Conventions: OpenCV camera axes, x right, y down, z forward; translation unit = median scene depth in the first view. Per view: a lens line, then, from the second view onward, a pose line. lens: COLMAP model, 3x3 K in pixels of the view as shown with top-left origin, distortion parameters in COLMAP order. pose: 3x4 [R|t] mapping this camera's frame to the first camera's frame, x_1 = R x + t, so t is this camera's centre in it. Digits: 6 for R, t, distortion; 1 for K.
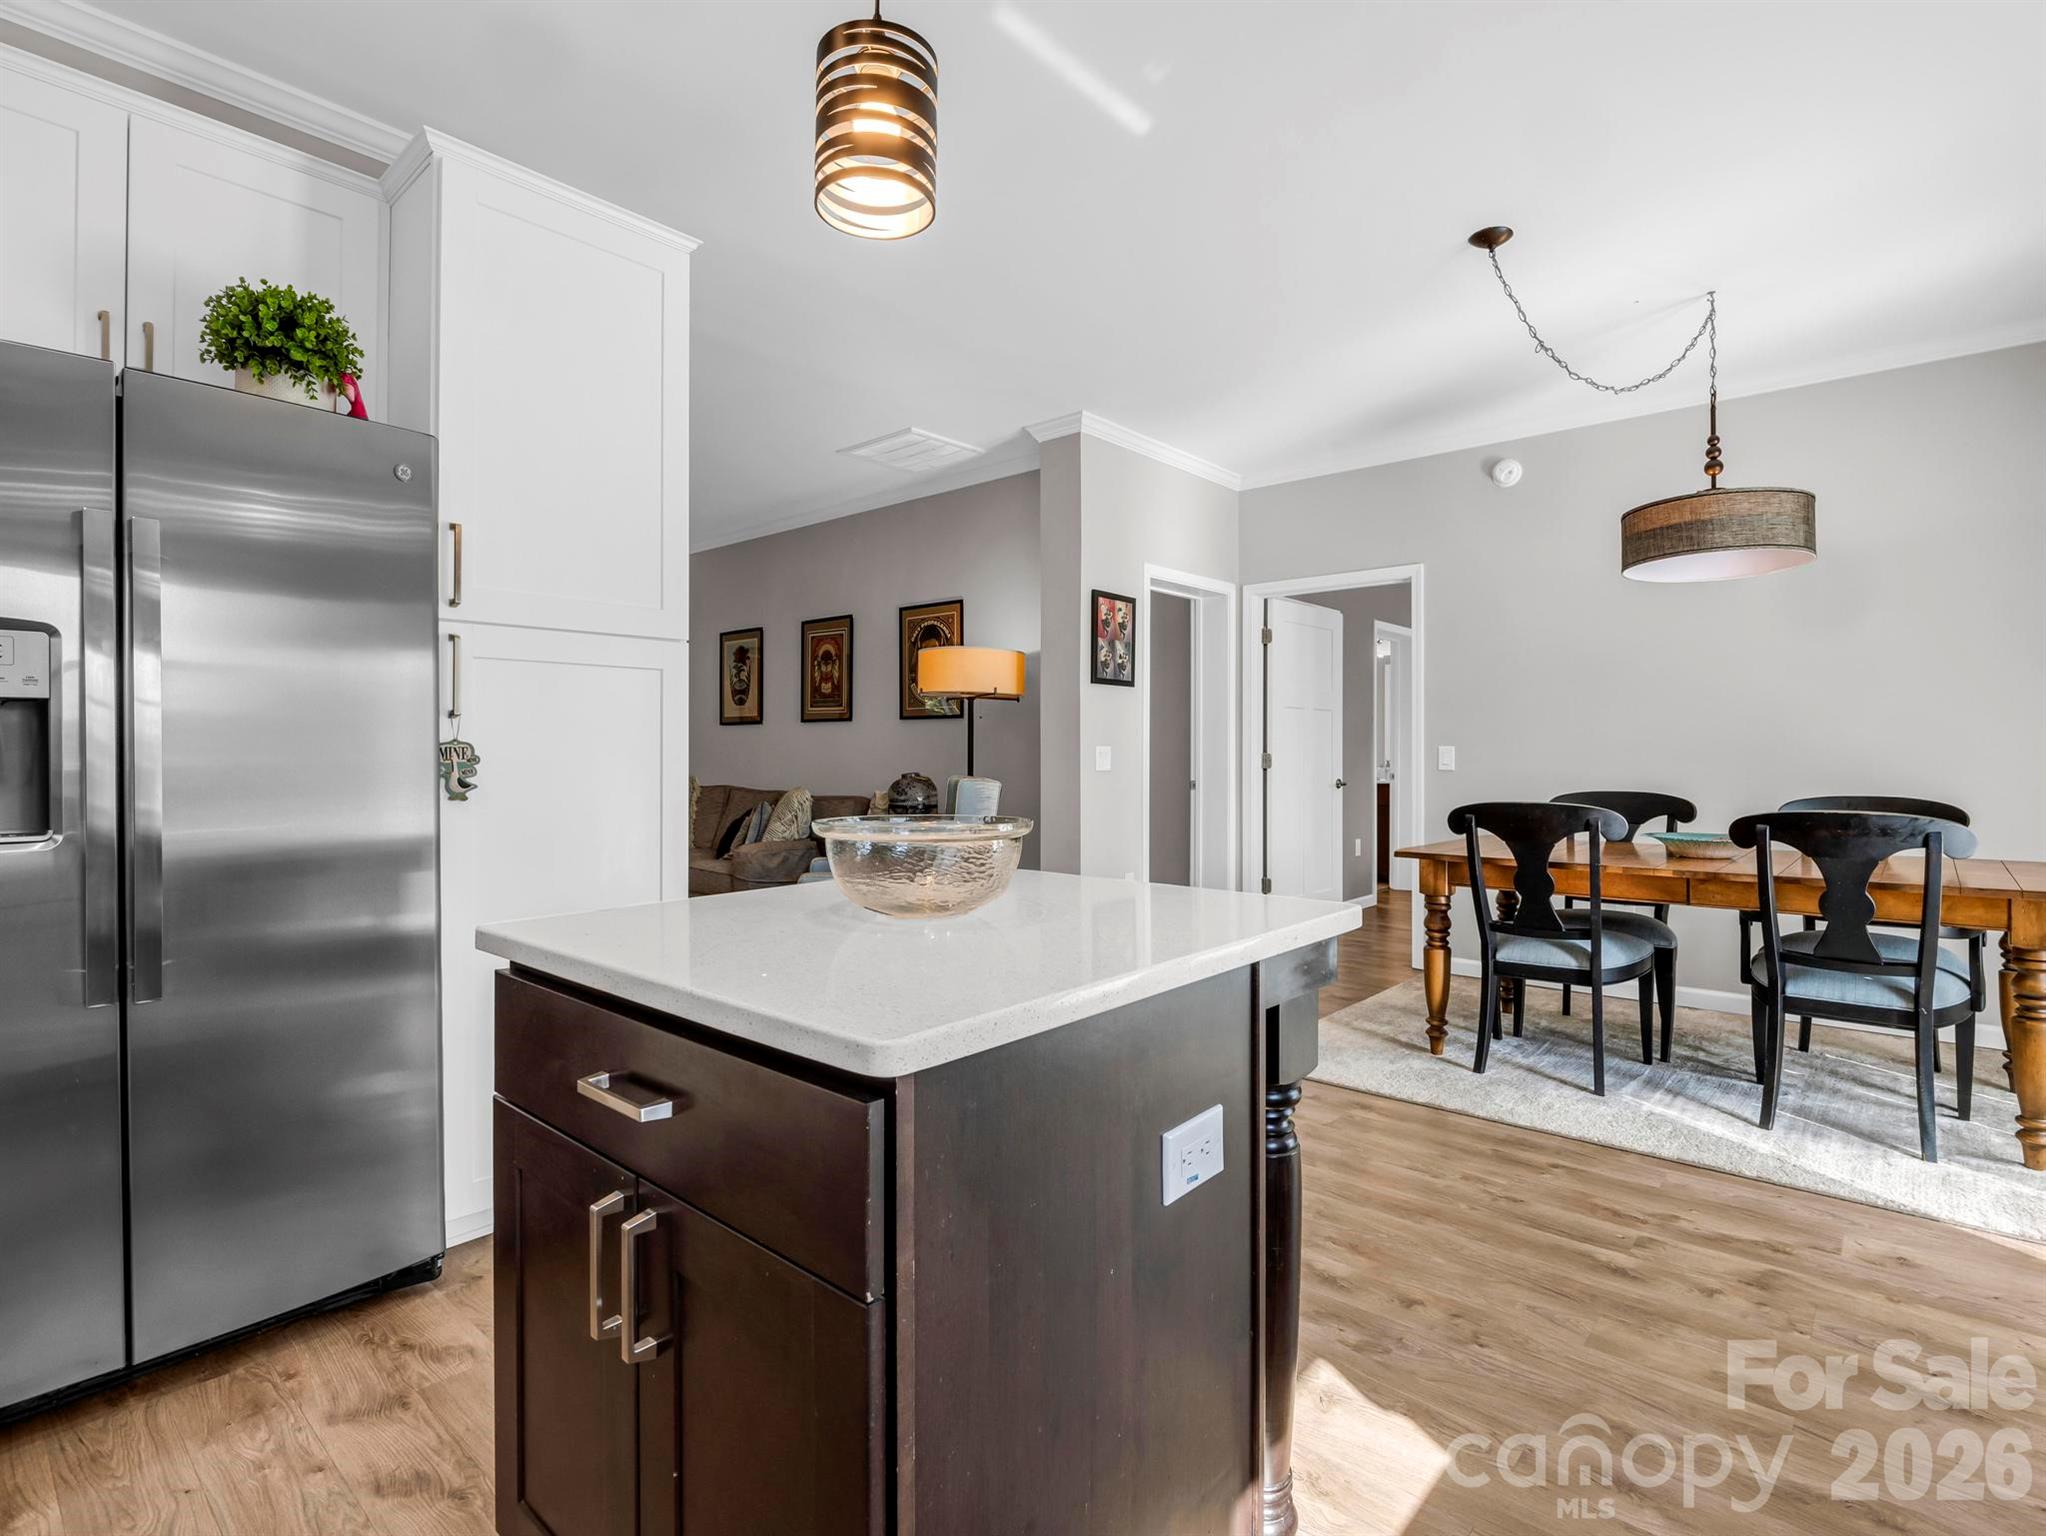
lens RADIAL K [[1007.0, 0, 1031.3], [0, 1007.0, 745.4], [0, 0, 1]] dist [0.001666, -0.013113]
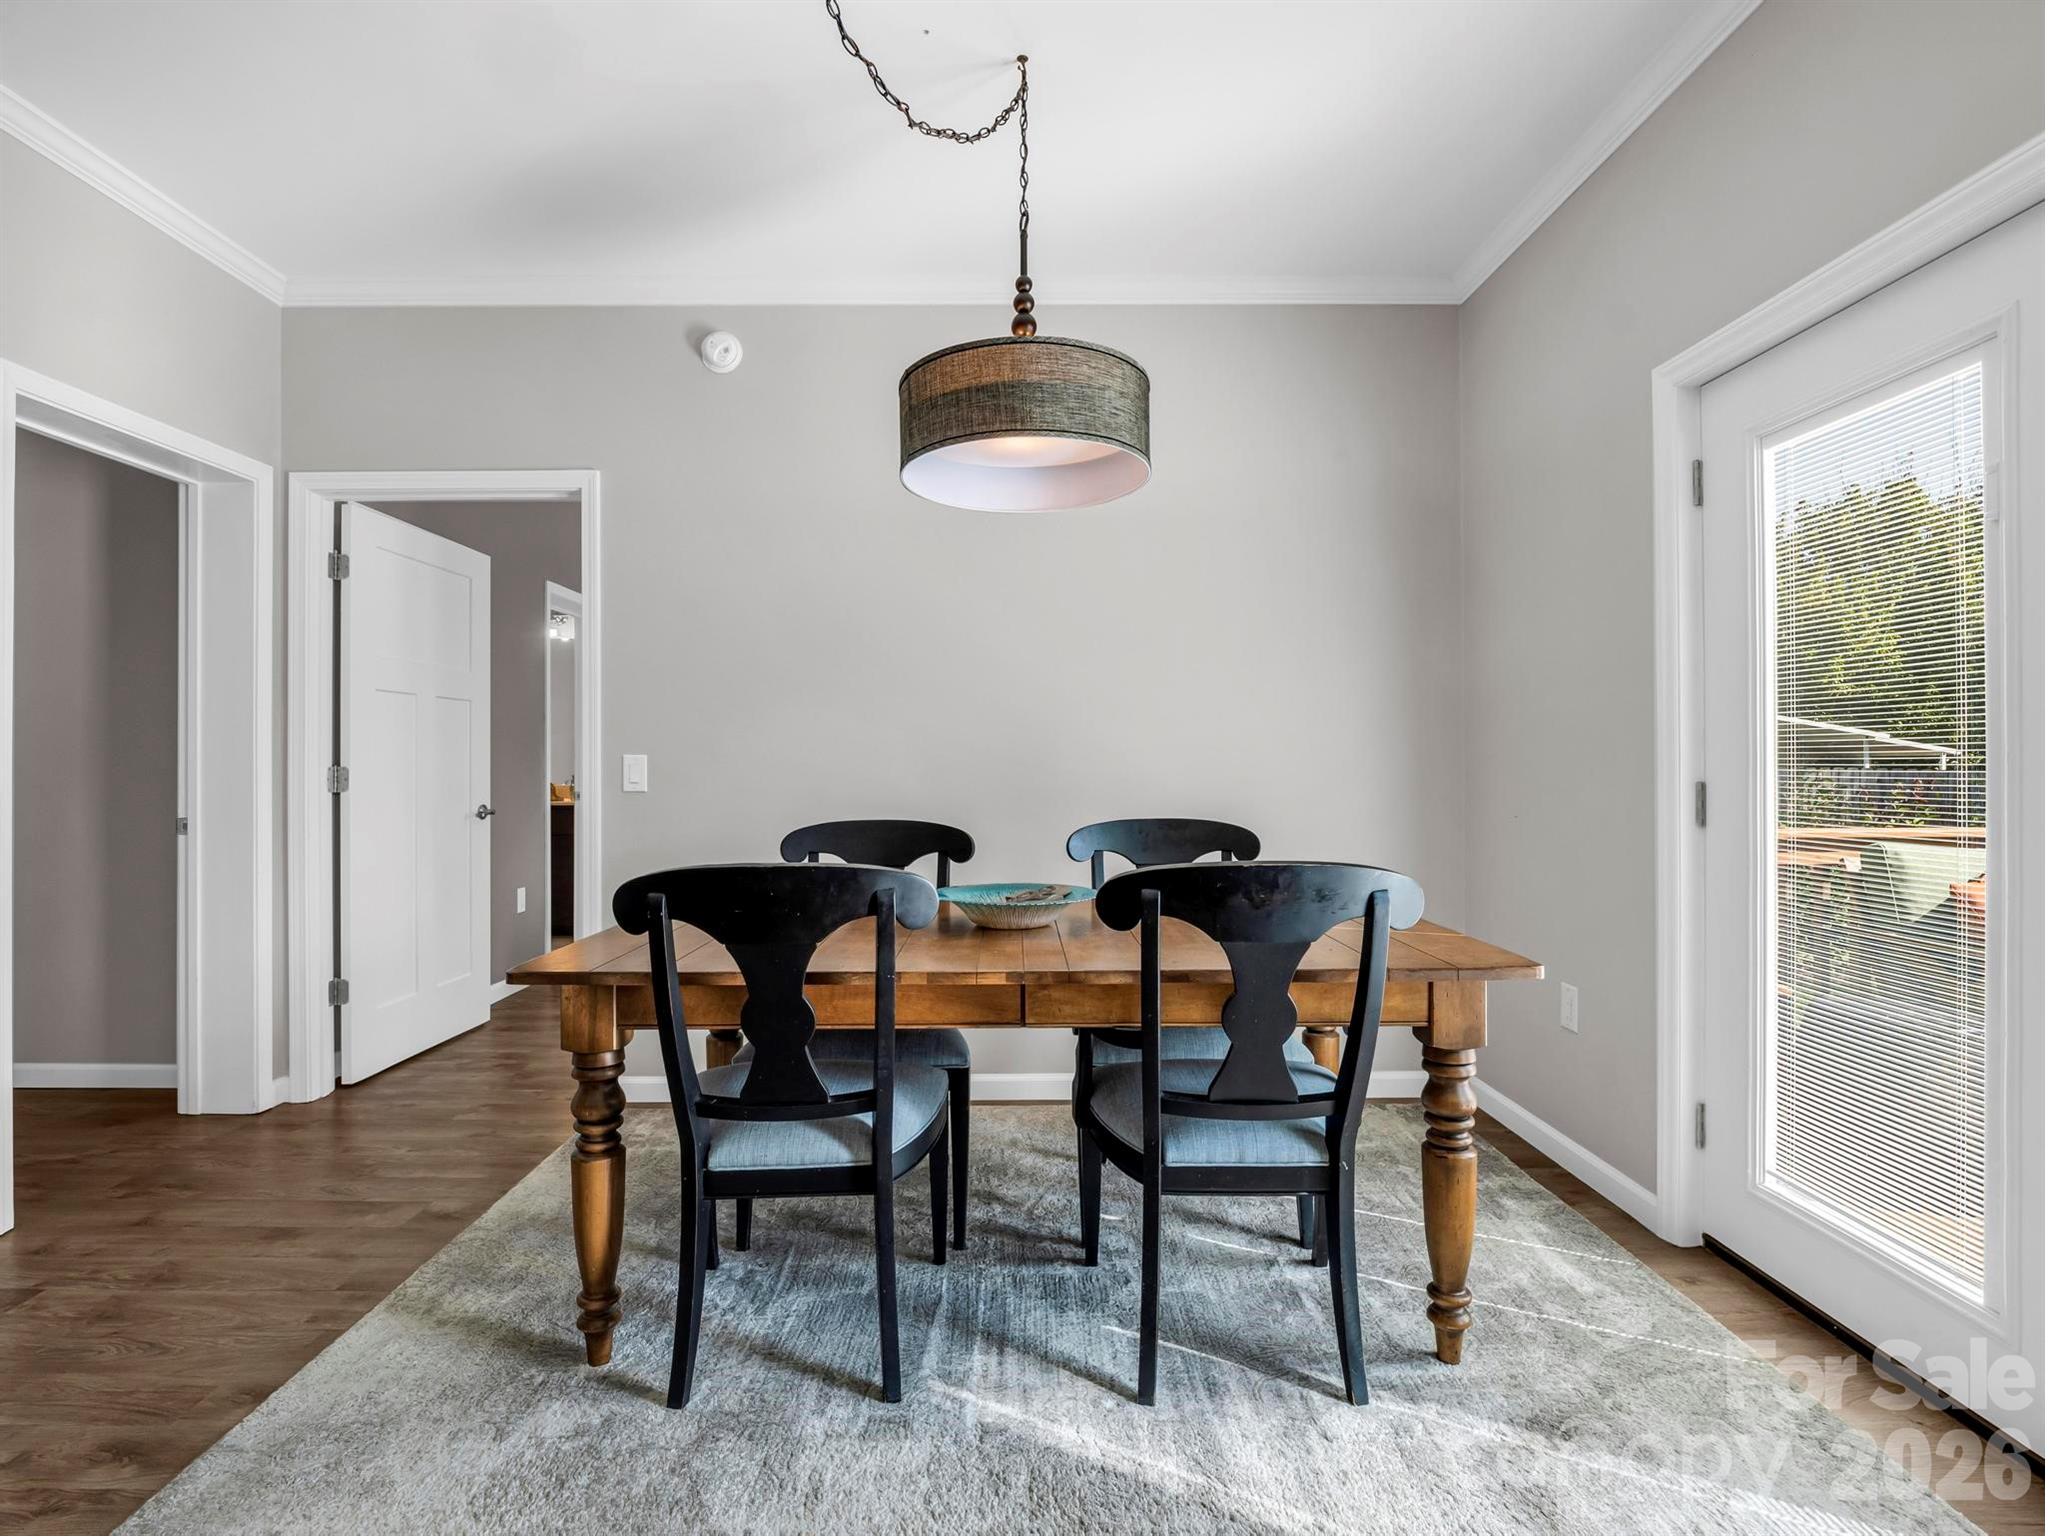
lens RADIAL K [[1002.7, 0, 998.1], [0, 1002.7, 769.4], [0, 0, 1]] dist [-0.018478, -0.001818]
pose [[0.753612, -0.006792, 0.657285, 0.237056], [-0.001561, 0.999925, 0.012122, 0.003233], [-0.657318, -0.010162, 0.753545, 0.515876]]
